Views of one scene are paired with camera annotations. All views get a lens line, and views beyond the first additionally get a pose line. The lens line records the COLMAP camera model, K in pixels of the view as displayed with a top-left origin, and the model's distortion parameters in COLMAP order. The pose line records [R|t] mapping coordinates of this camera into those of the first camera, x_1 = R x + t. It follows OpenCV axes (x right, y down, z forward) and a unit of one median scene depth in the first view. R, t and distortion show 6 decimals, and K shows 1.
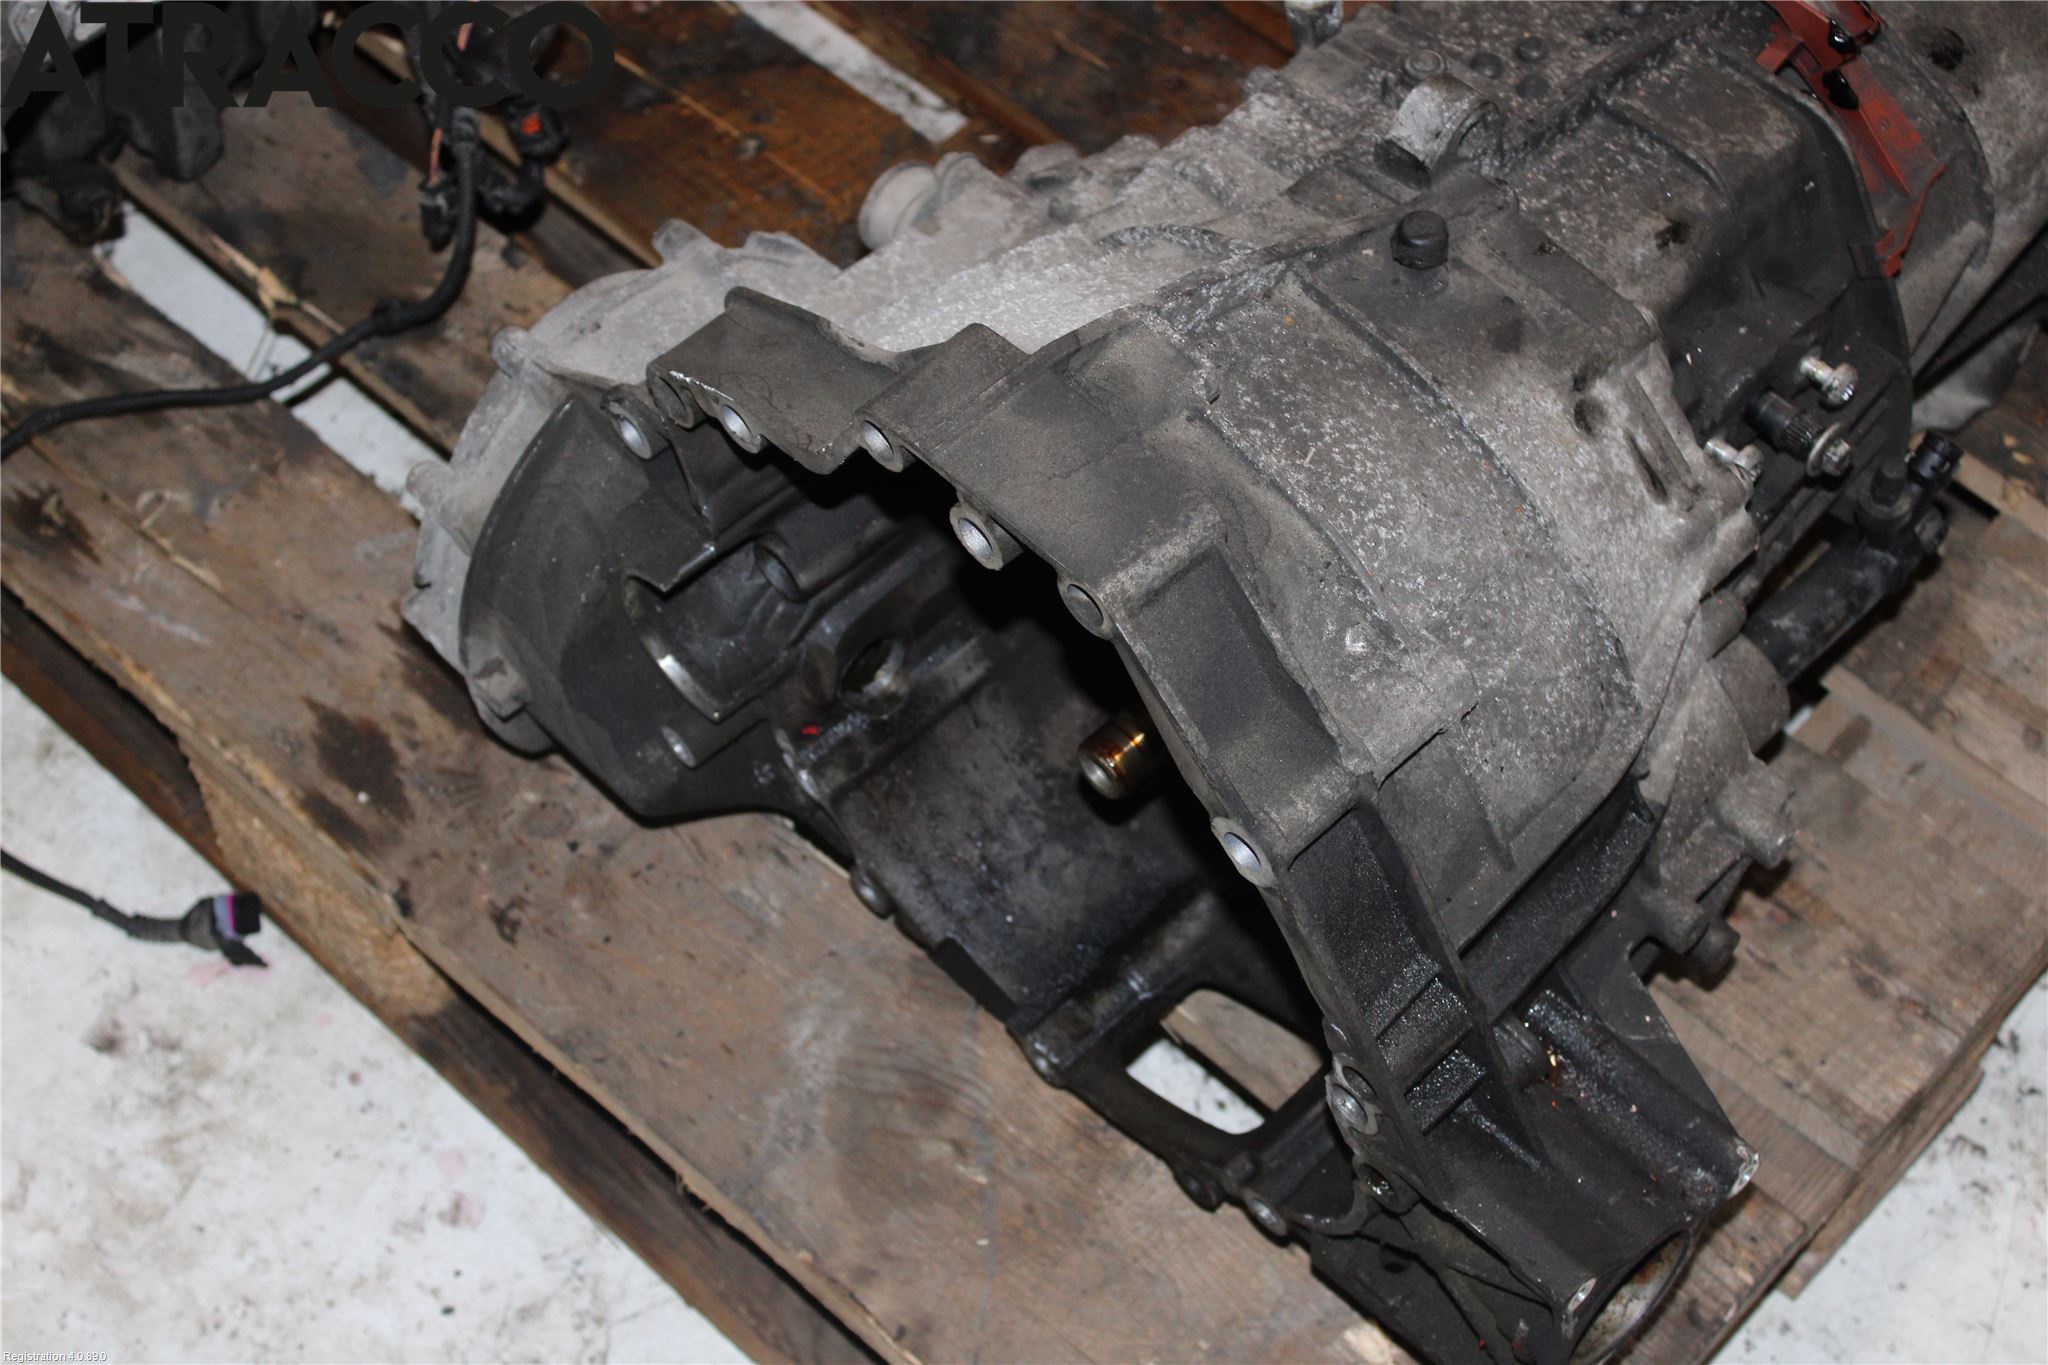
lens RADIAL K [[3376.3, 0, 1024.0], [0, 3376.3, 682.5], [0, 0, 1]] dist [-0.013232, -0.105893]
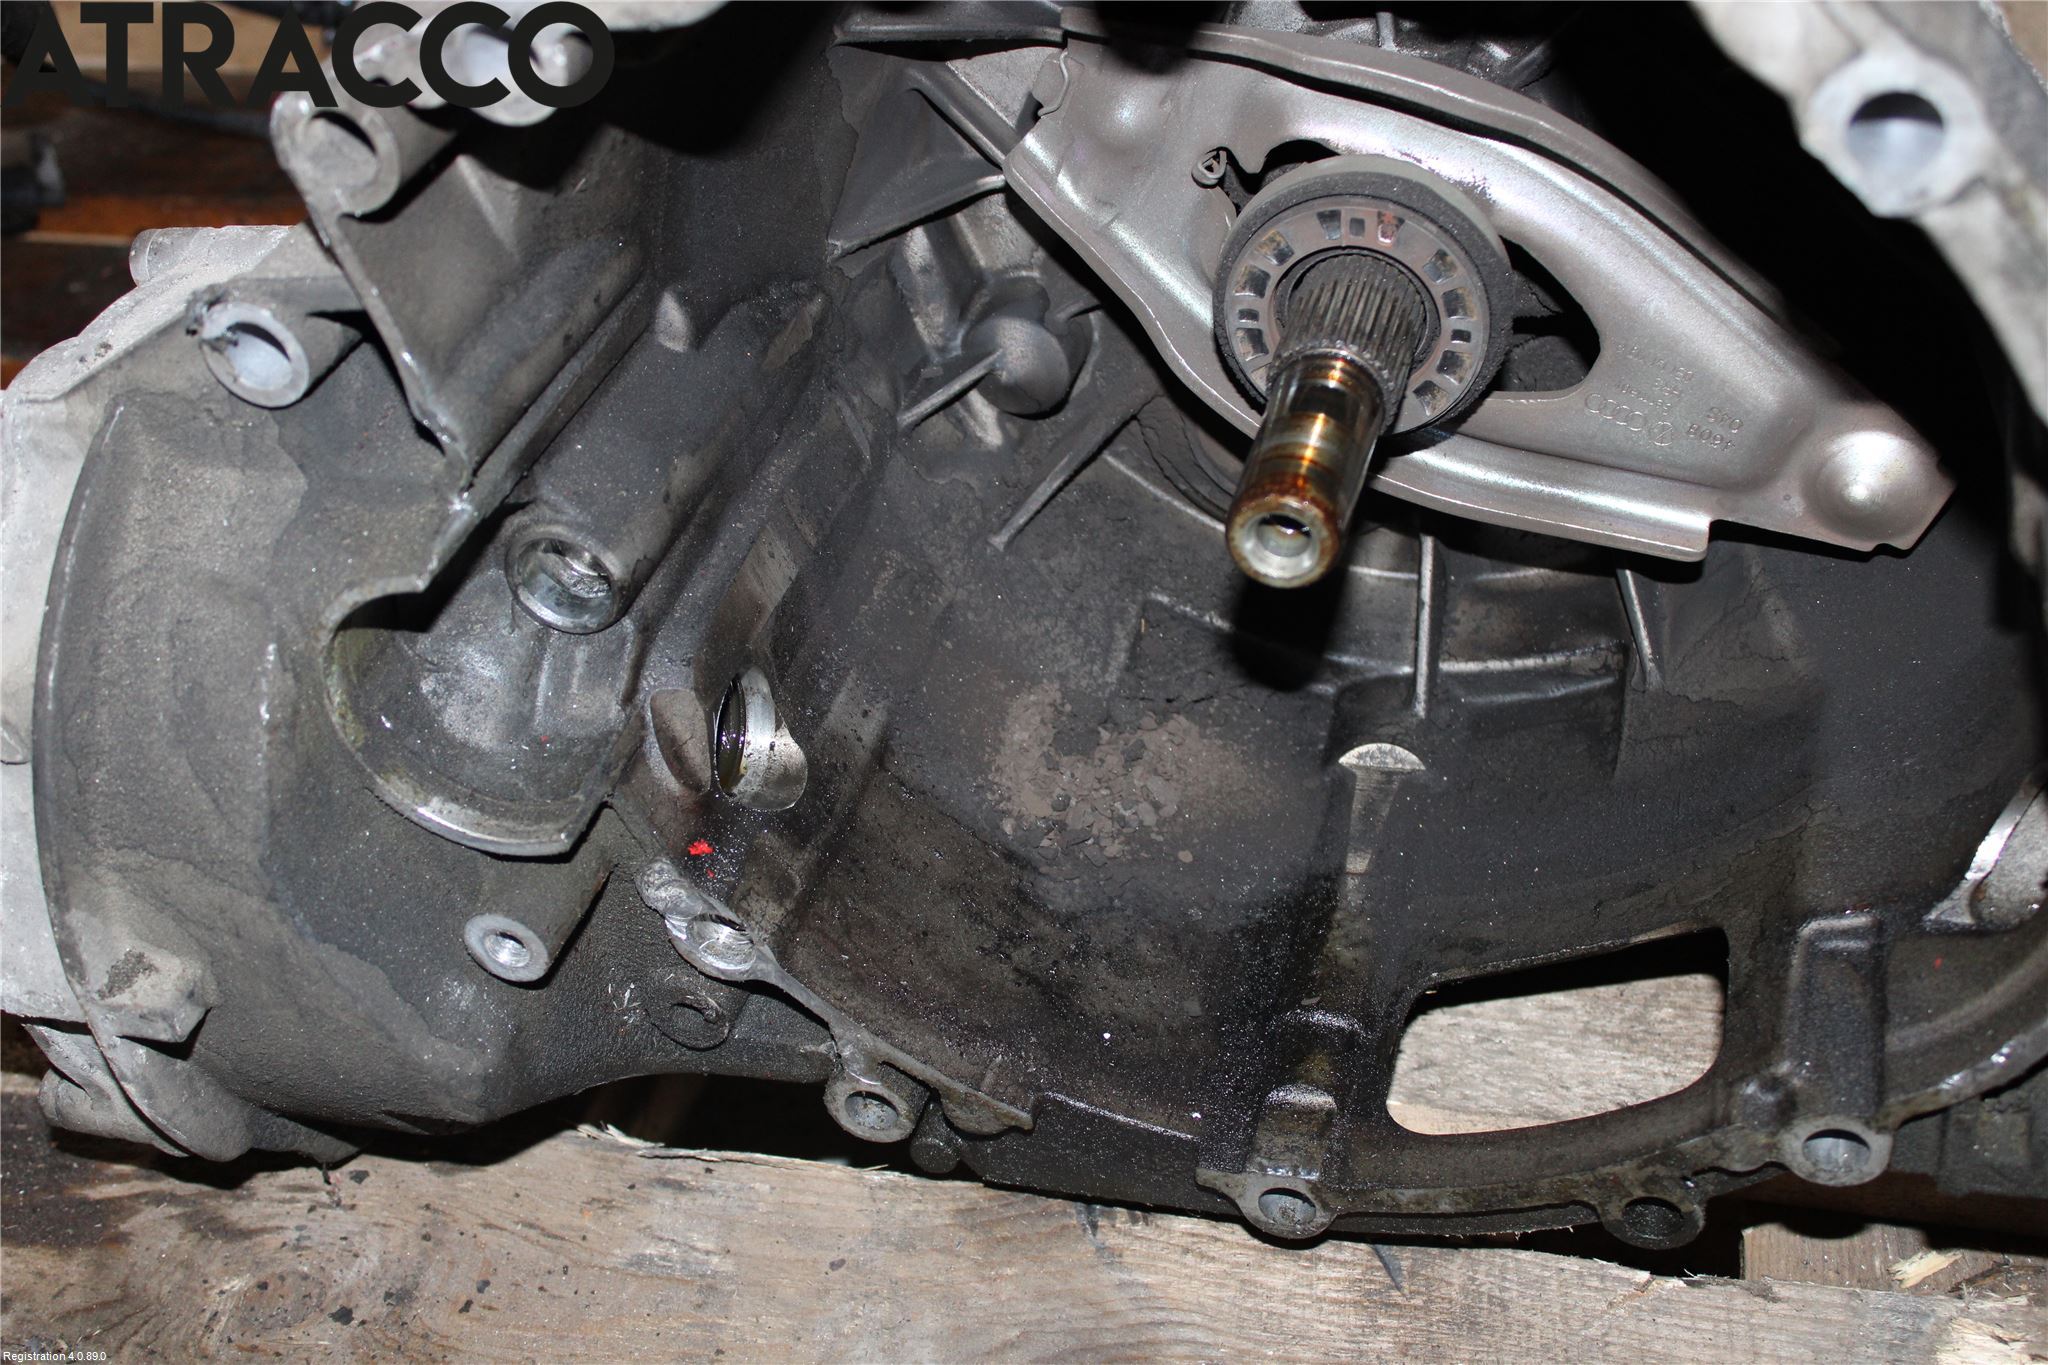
lens RADIAL K [[2544.9, 0, 1024.0], [0, 2544.9, 682.5], [0, 0, 1]] dist [-0.077337, 0.101800]
pose [[0.857239, -0.342152, 0.384804, -0.175860], [0.451059, 0.859434, -0.240664, 0.121390], [-0.248369, 0.379876, 0.891071, 0.583655]]
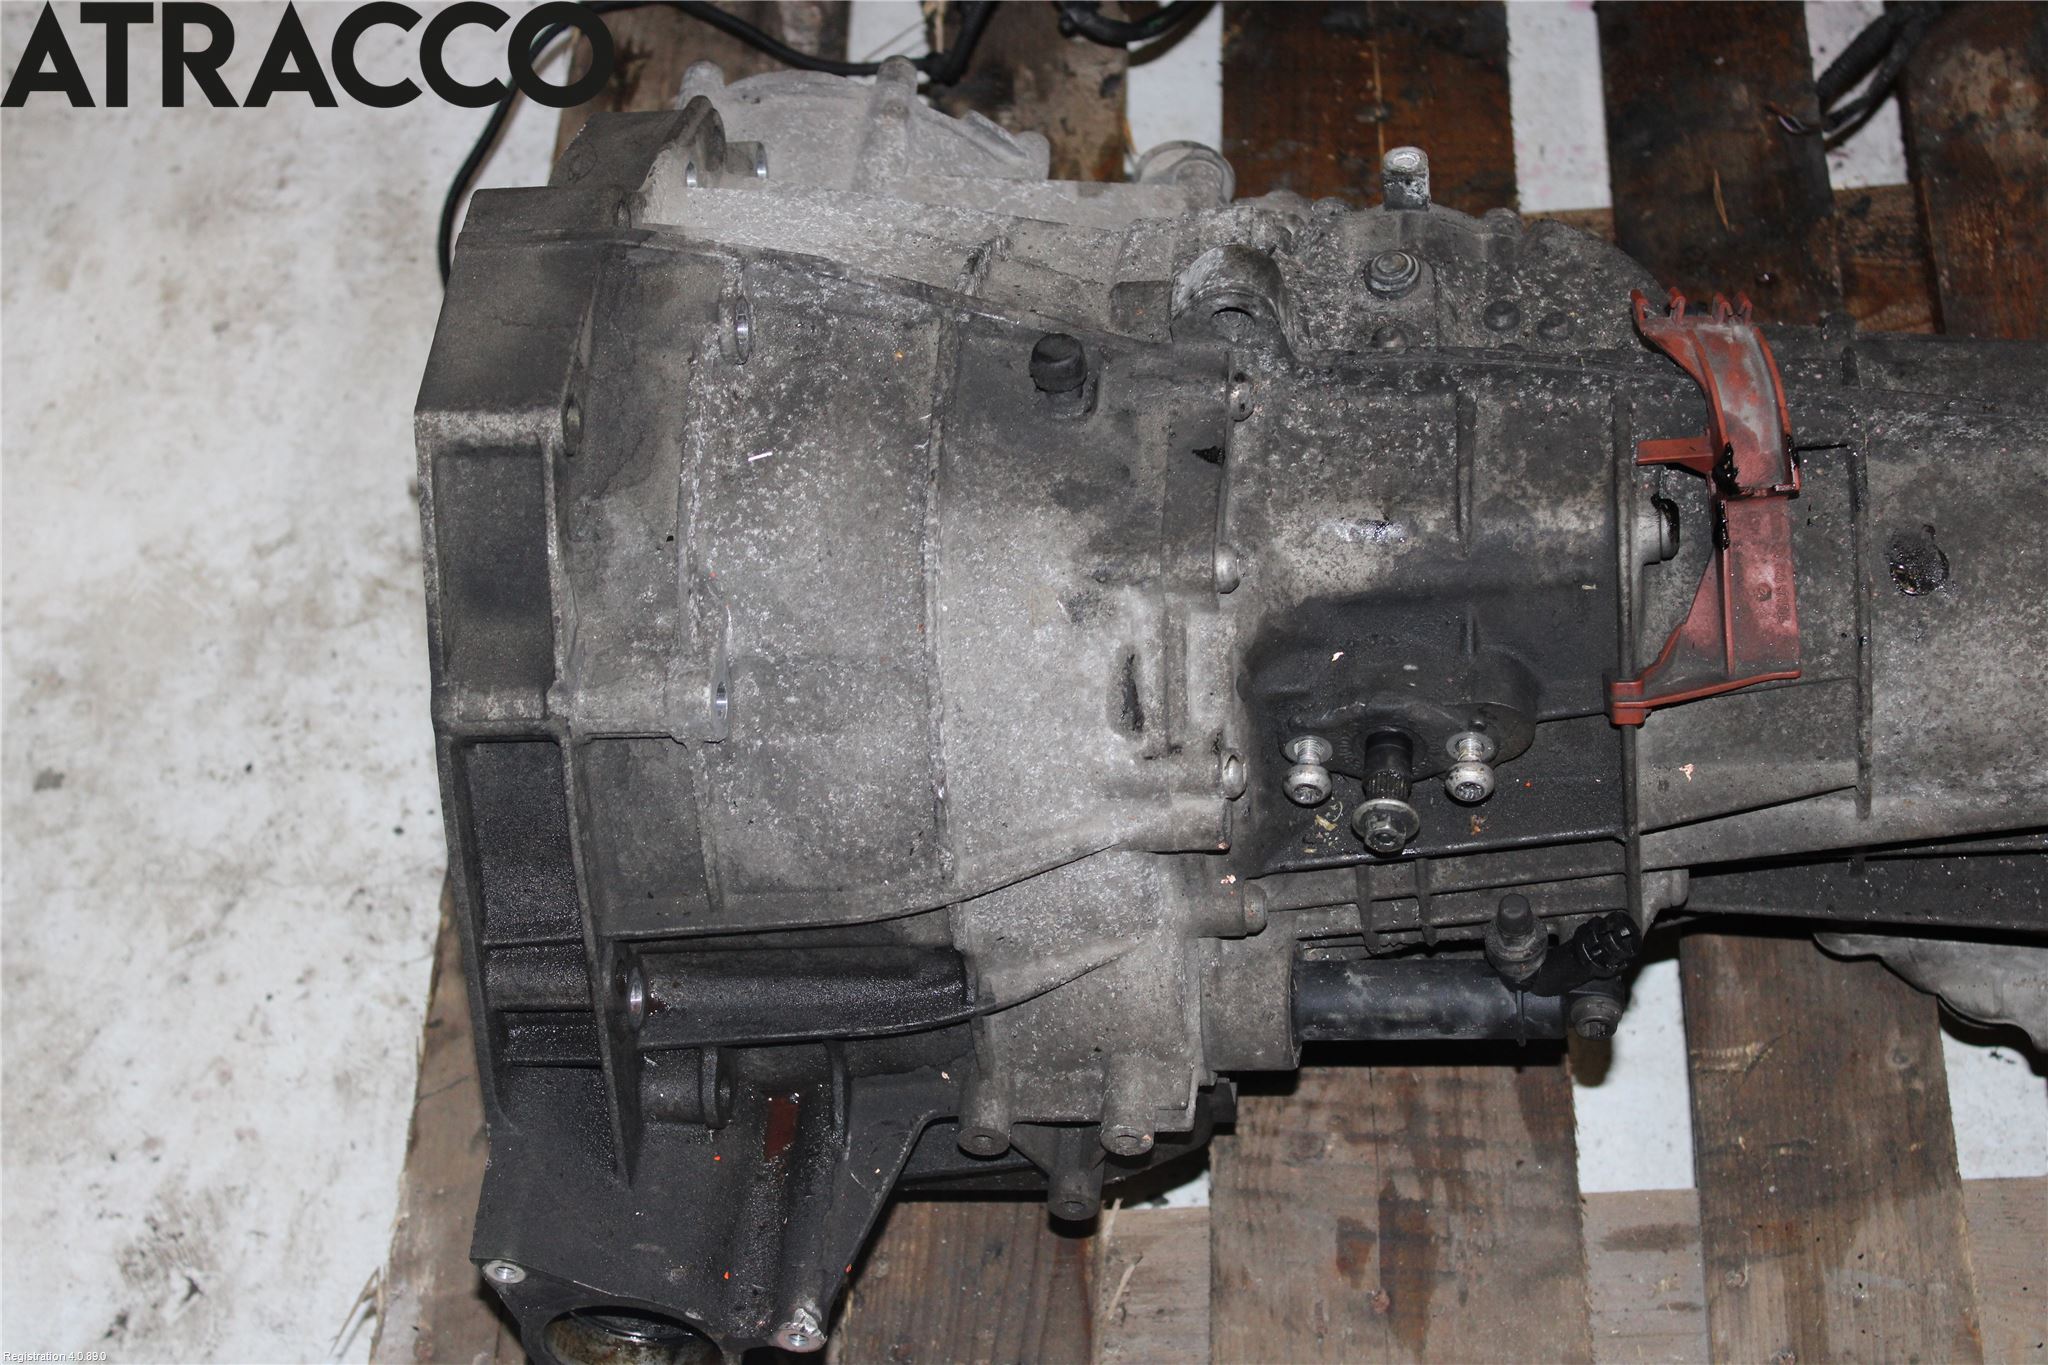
lens RADIAL K [[3716.0, 0, 1024.0], [0, 3716.0, 682.5], [0, 0, 1]] dist [-0.024290, -0.032870]
pose [[0.644106, 0.552678, -0.528843, 0.631515], [-0.535105, 0.819587, 0.204793, -0.233081], [0.546617, 0.151078, 0.823641, 0.102644]]
